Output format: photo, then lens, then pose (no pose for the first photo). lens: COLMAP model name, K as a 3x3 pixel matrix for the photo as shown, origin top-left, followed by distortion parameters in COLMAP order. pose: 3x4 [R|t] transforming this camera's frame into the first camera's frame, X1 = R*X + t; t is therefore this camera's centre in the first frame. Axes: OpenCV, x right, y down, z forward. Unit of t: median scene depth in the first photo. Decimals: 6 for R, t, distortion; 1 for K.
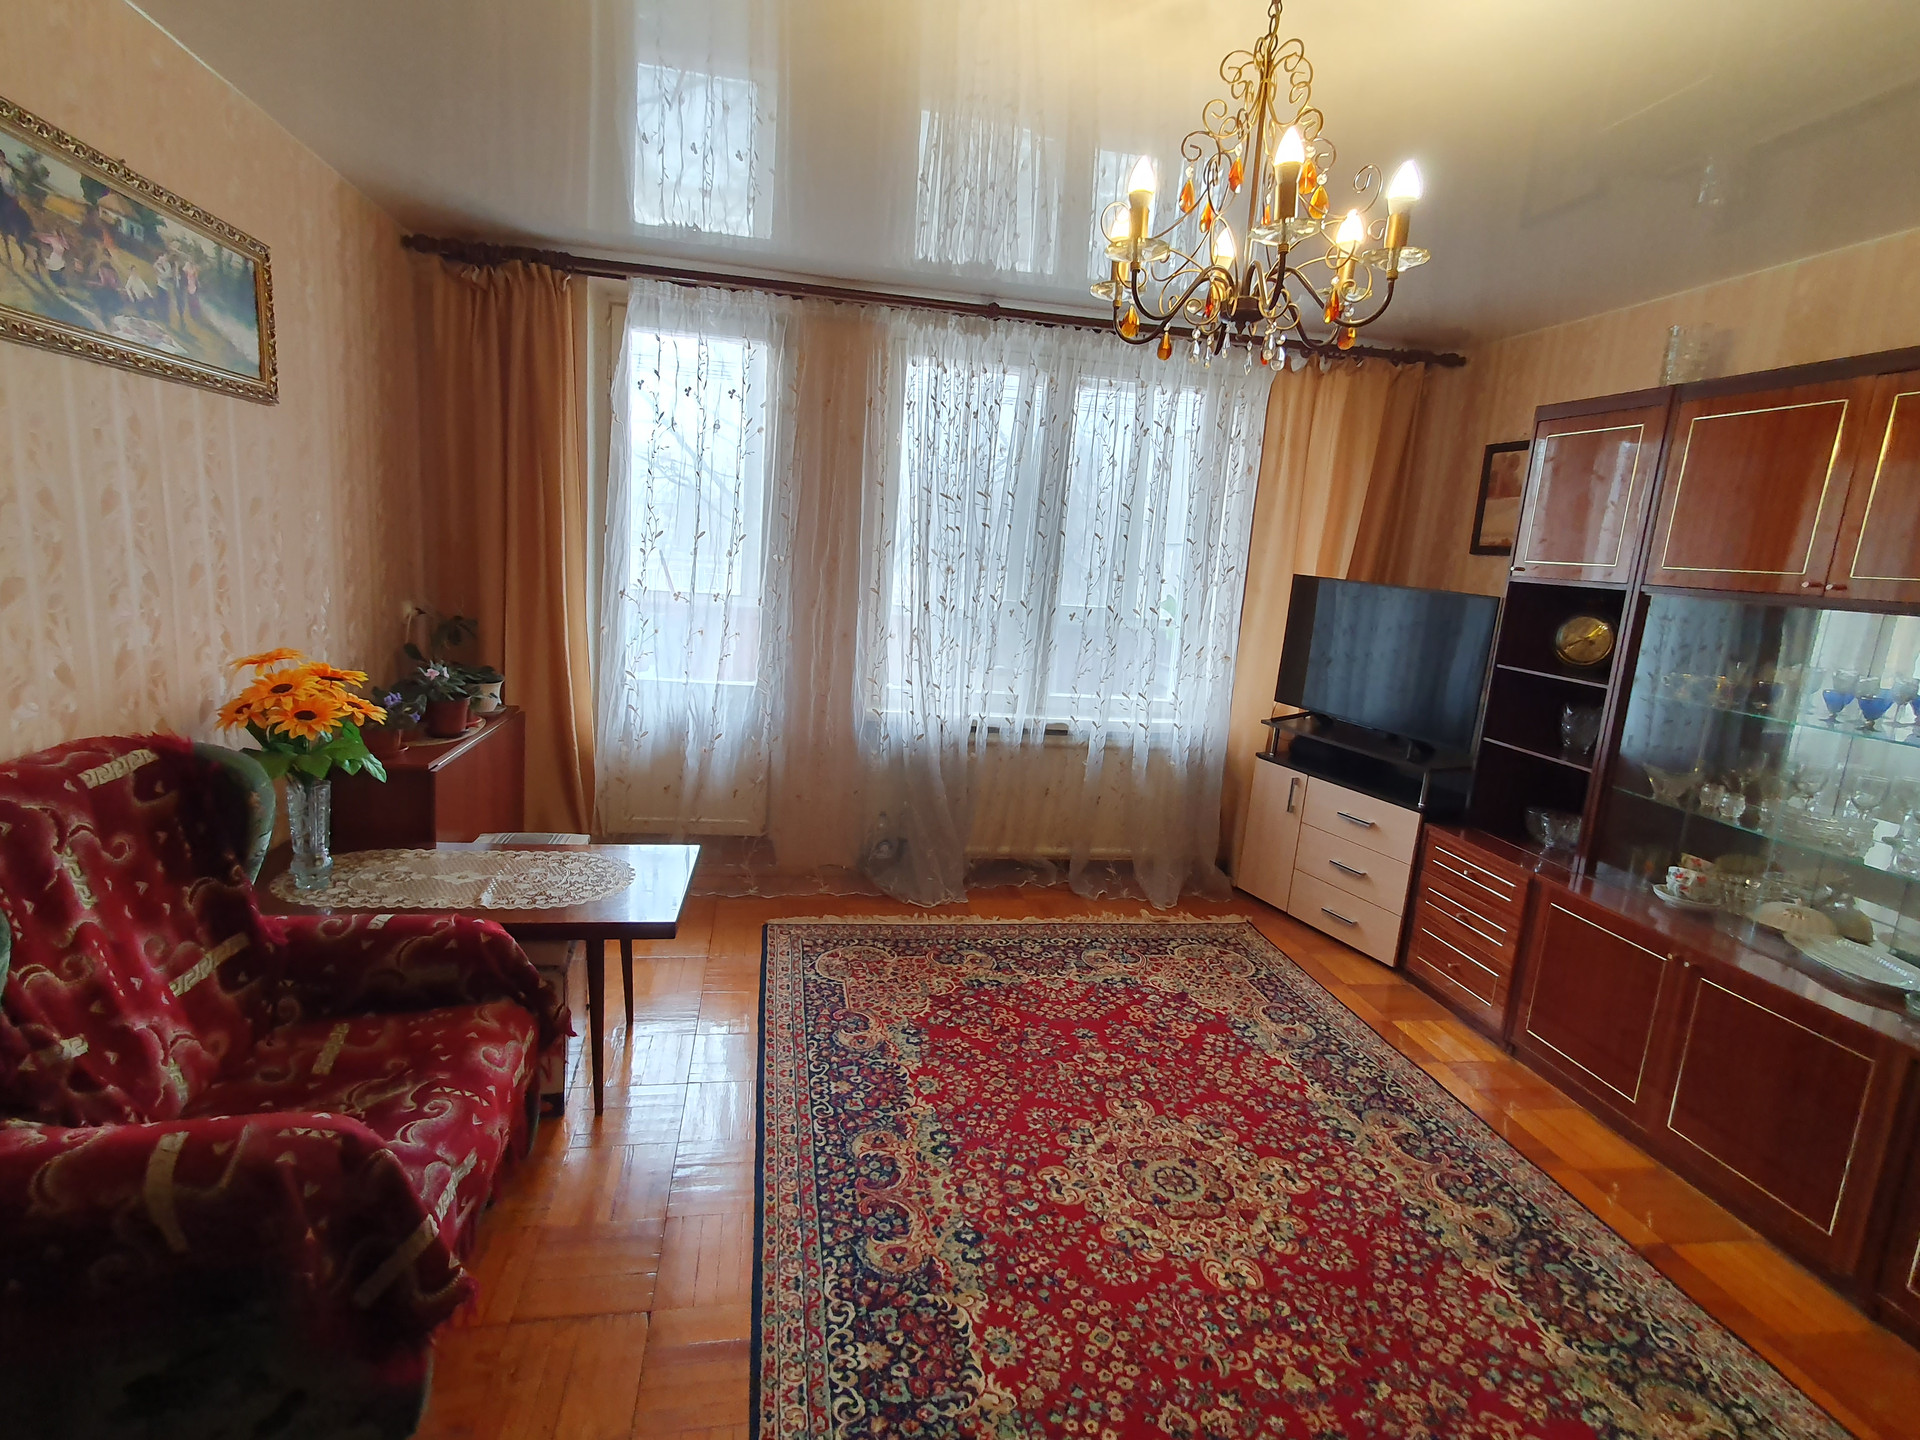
lens RADIAL K [[955.9, 0, 944.2], [0, 955.9, 709.2], [0, 0, 1]] dist [0.004483, -0.001788]
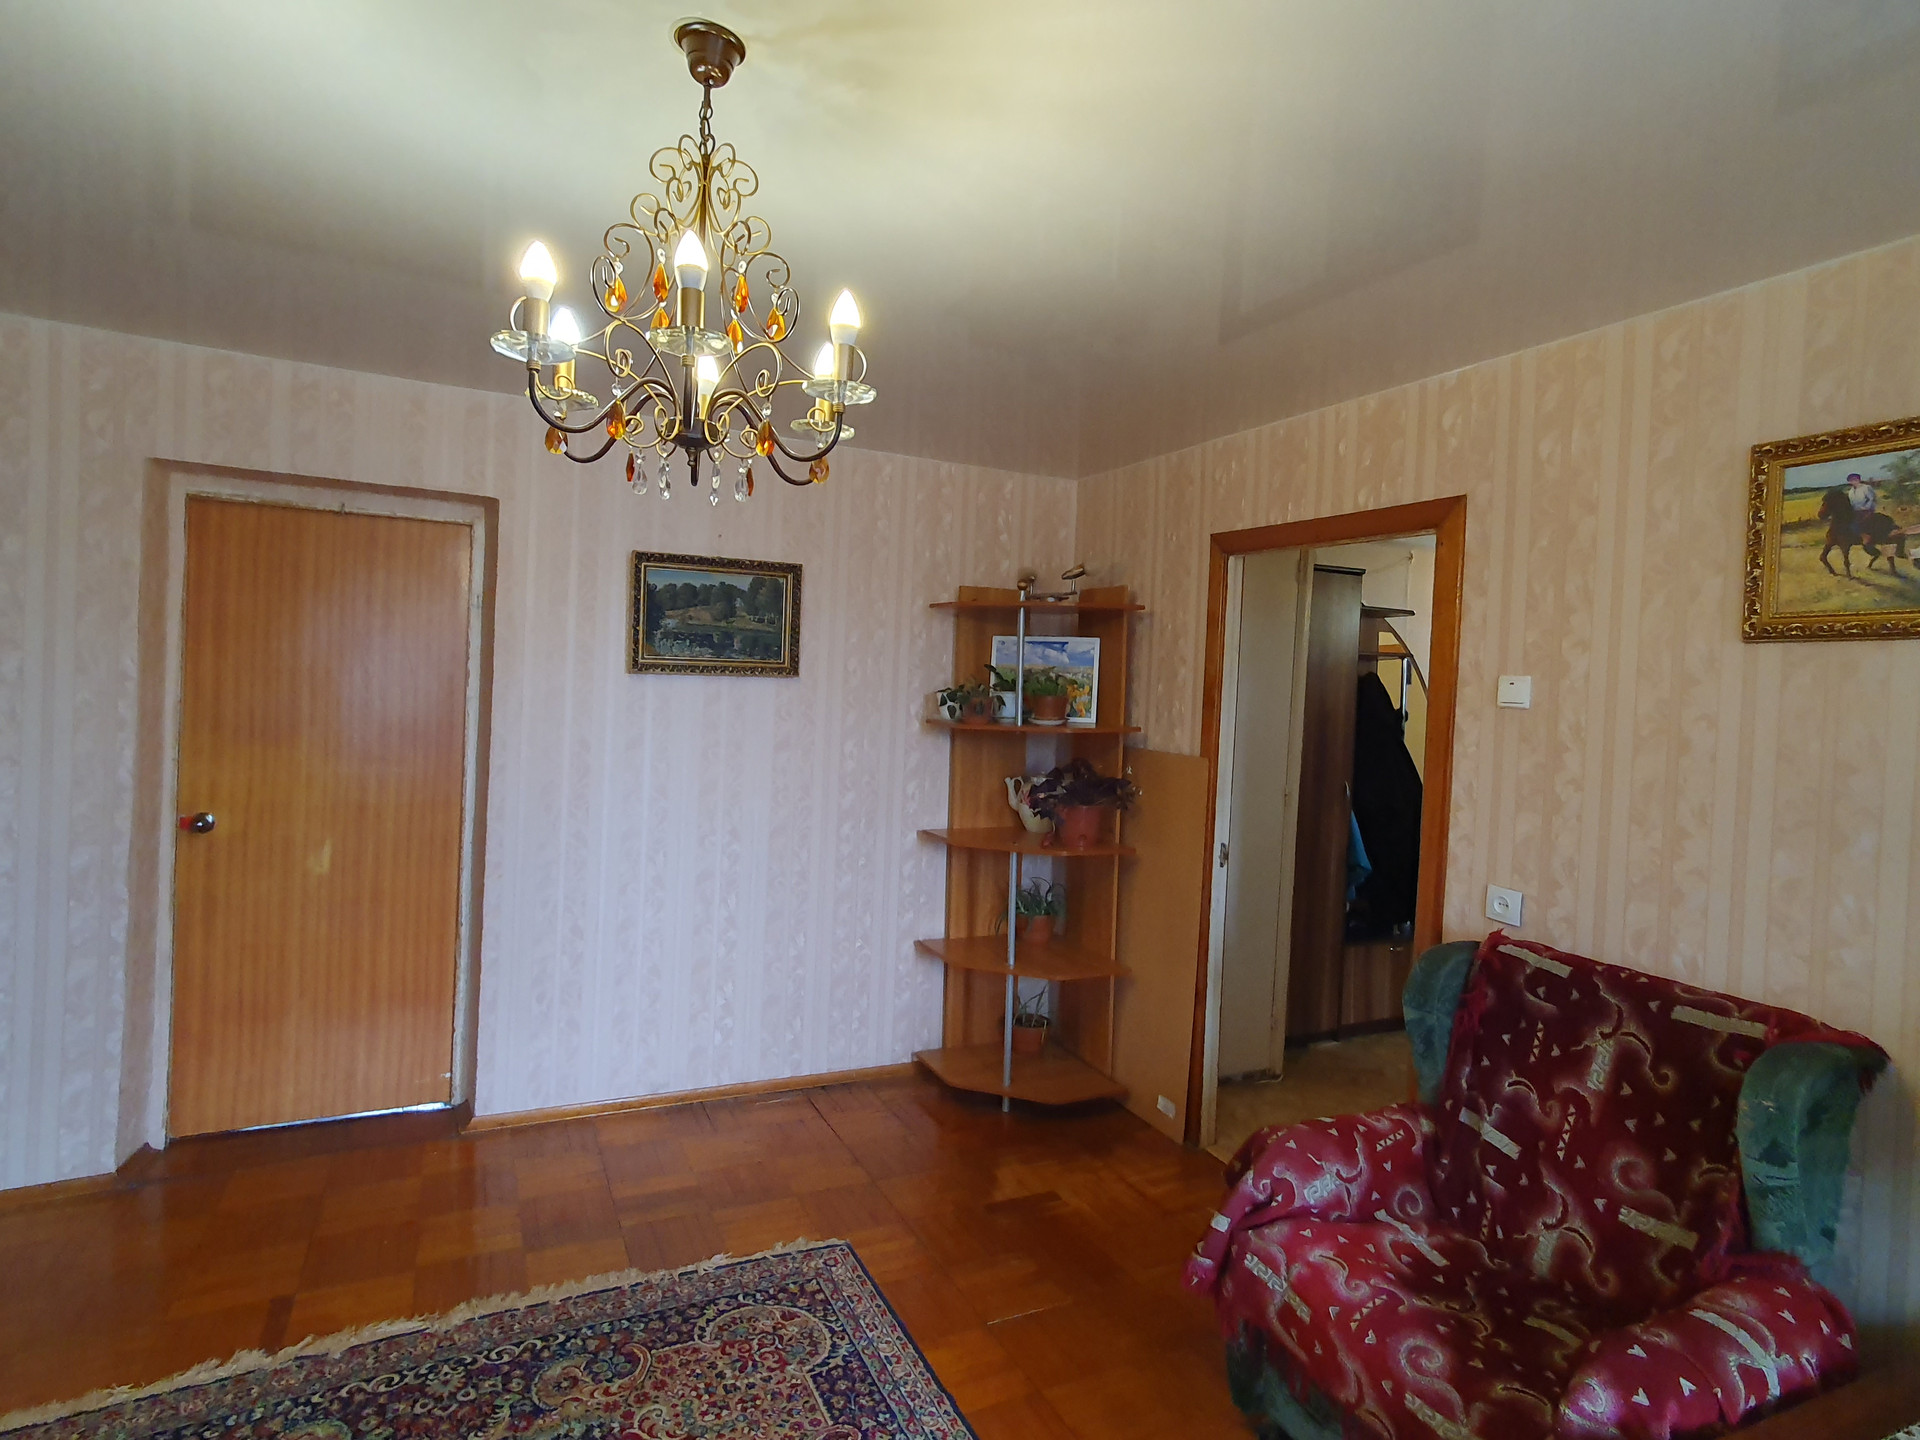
lens RADIAL K [[1009.8, 0, 955.7], [0, 1009.8, 713.0], [0, 0, 1]] dist [0.016233, 0.000618]
pose [[-0.953175, -0.104909, -0.283638, 0.161298], [-0.158041, 0.972439, 0.171424, -0.184796], [0.257837, 0.208224, -0.943485, 1.004032]]
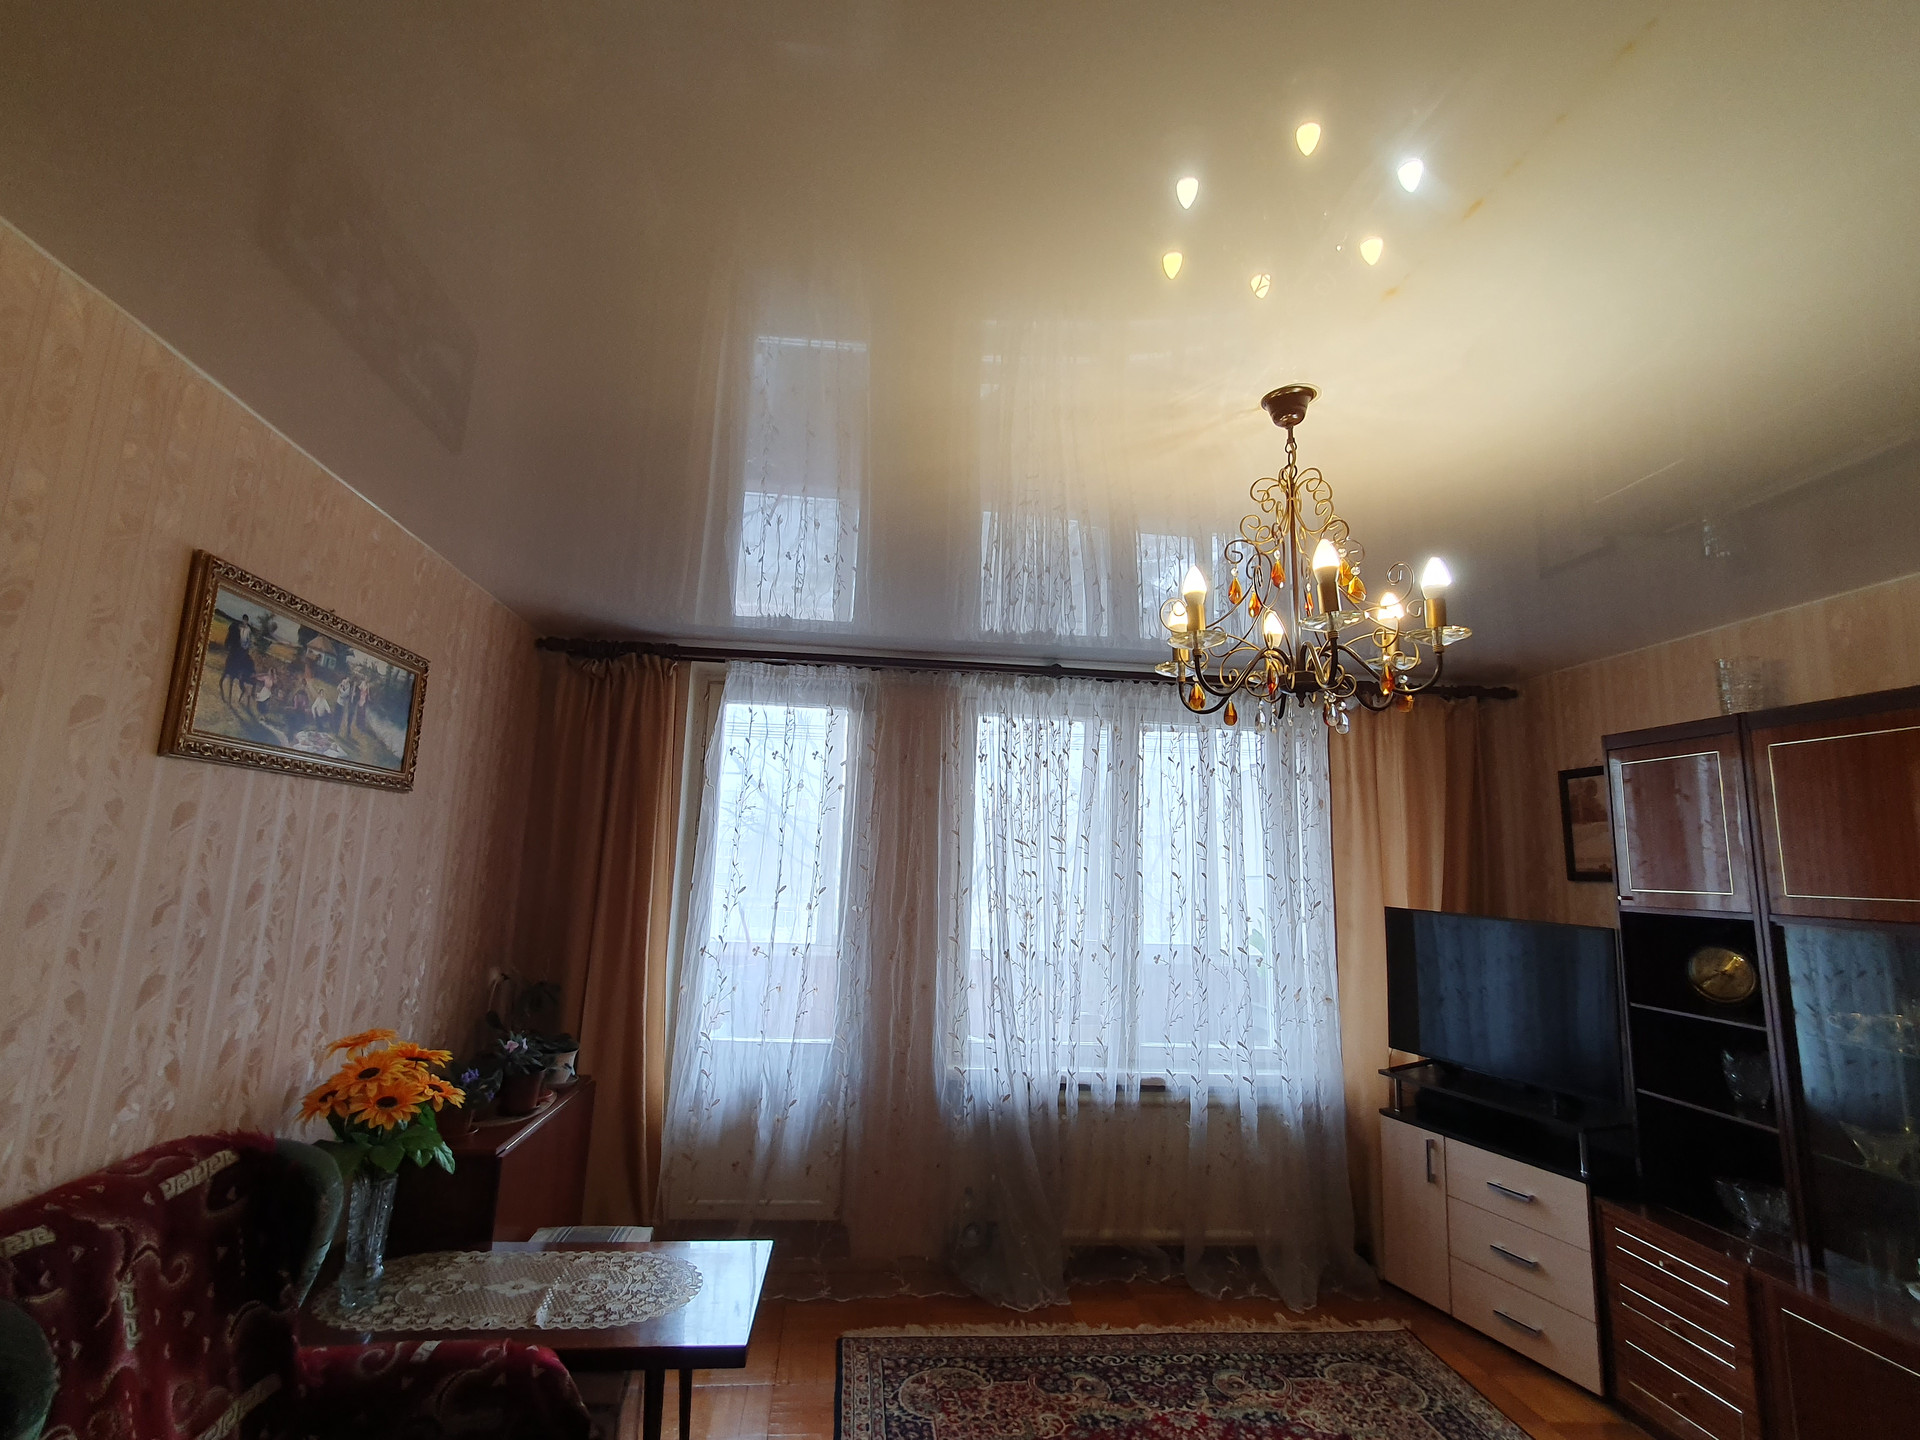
lens RADIAL K [[957.0, 0, 947.5], [0, 957.0, 695.4], [0, 0, 1]] dist [0.003363, 0.003624]
pose [[0.997151, -0.047952, -0.058224, -0.011811], [0.024643, 0.936660, -0.349373, -0.018298], [0.071289, 0.346943, 0.935173, -0.016523]]
